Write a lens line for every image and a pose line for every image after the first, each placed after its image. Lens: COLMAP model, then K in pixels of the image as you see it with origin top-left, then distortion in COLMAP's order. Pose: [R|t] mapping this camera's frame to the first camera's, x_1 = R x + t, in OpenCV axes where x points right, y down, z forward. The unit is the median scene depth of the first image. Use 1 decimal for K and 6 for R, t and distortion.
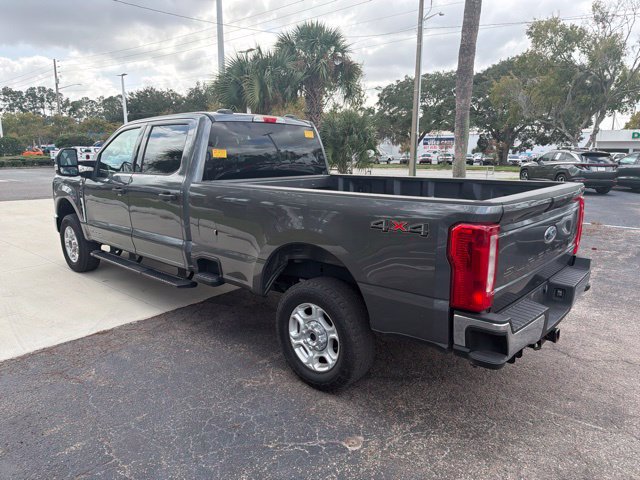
lens RADIAL K [[447.4, 0, 318.7], [0, 447.4, 243.5], [0, 0, 1]] dist [0.050534, -0.066283]
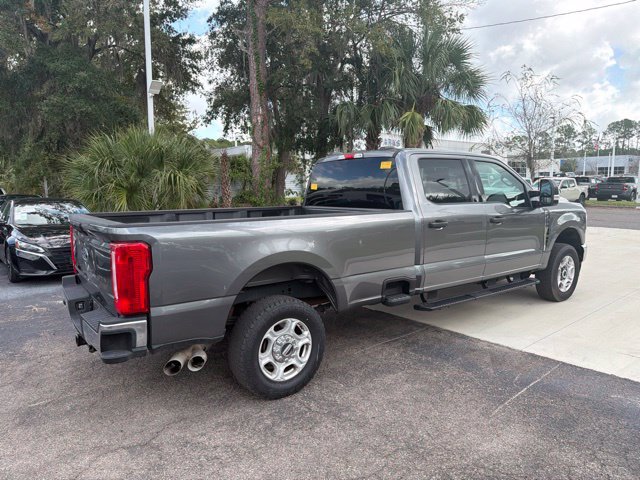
lens RADIAL K [[447.4, 0, 314.7], [0, 447.4, 238.0], [0, 0, 1]] dist [0.050534, -0.066283]
pose [[-0.199570, 0.115784, -0.973019, 0.234396], [-0.186622, 0.970328, 0.153740, -0.054649], [0.961948, 0.212269, -0.172040, 0.268258]]
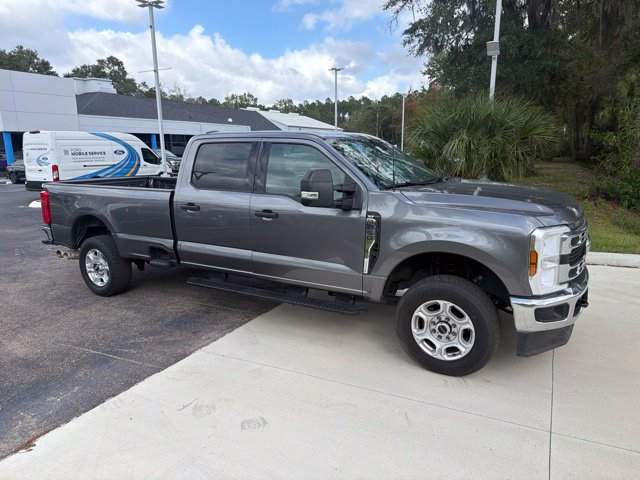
lens RADIAL K [[447.4, 0, 319.1], [0, 447.4, 237.6], [0, 0, 1]] dist [0.050534, -0.066283]
pose [[-0.978800, 0.052213, -0.198049, -0.021255], [-0.028369, 0.923078, 0.383566, -0.118426], [0.202842, 0.381053, -0.902028, 0.529108]]
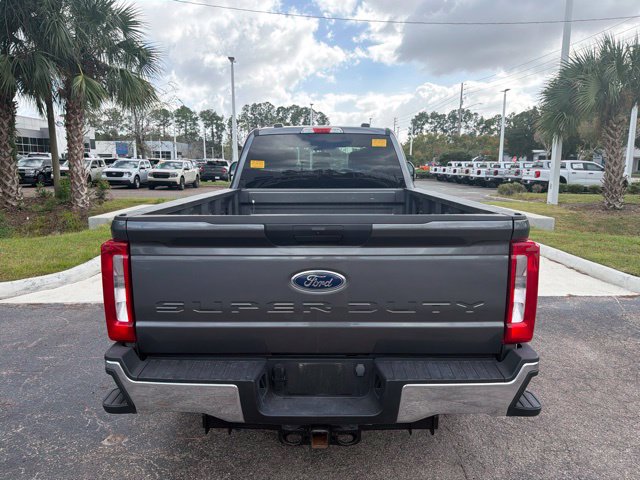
lens RADIAL K [[447.4, 0, 315.6], [0, 447.4, 242.1], [0, 0, 1]] dist [0.050534, -0.066283]
pose [[0.662841, 0.126962, -0.737917, 0.148476], [-0.152134, 0.987799, 0.033300, -0.015118], [0.733142, 0.090190, 0.674069, 0.081418]]
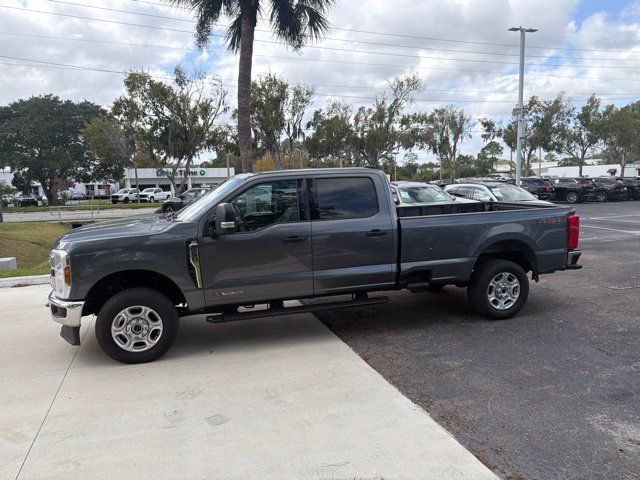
lens RADIAL K [[447.4, 0, 319.2], [0, 447.4, 244.5], [0, 0, 1]] dist [0.050534, -0.066283]
pose [[0.523148, -0.138096, 0.840979, -0.317234], [0.202204, 0.978720, 0.034928, -0.032004], [-0.827907, 0.151777, 0.539939, 0.097565]]
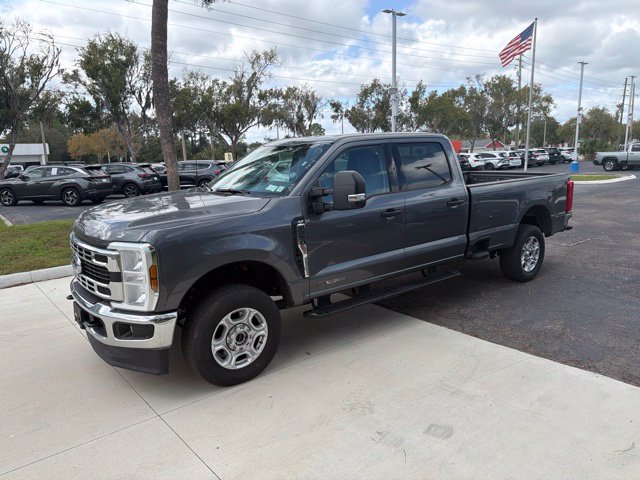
lens RADIAL K [[447.4, 0, 318.3], [0, 447.4, 243.9], [0, 0, 1]] dist [0.050534, -0.066283]
pose [[0.173594, -0.200449, 0.964202, -0.334654], [0.229573, 0.960330, 0.158312, -0.057699], [-0.957685, 0.193873, 0.212725, 0.237548]]
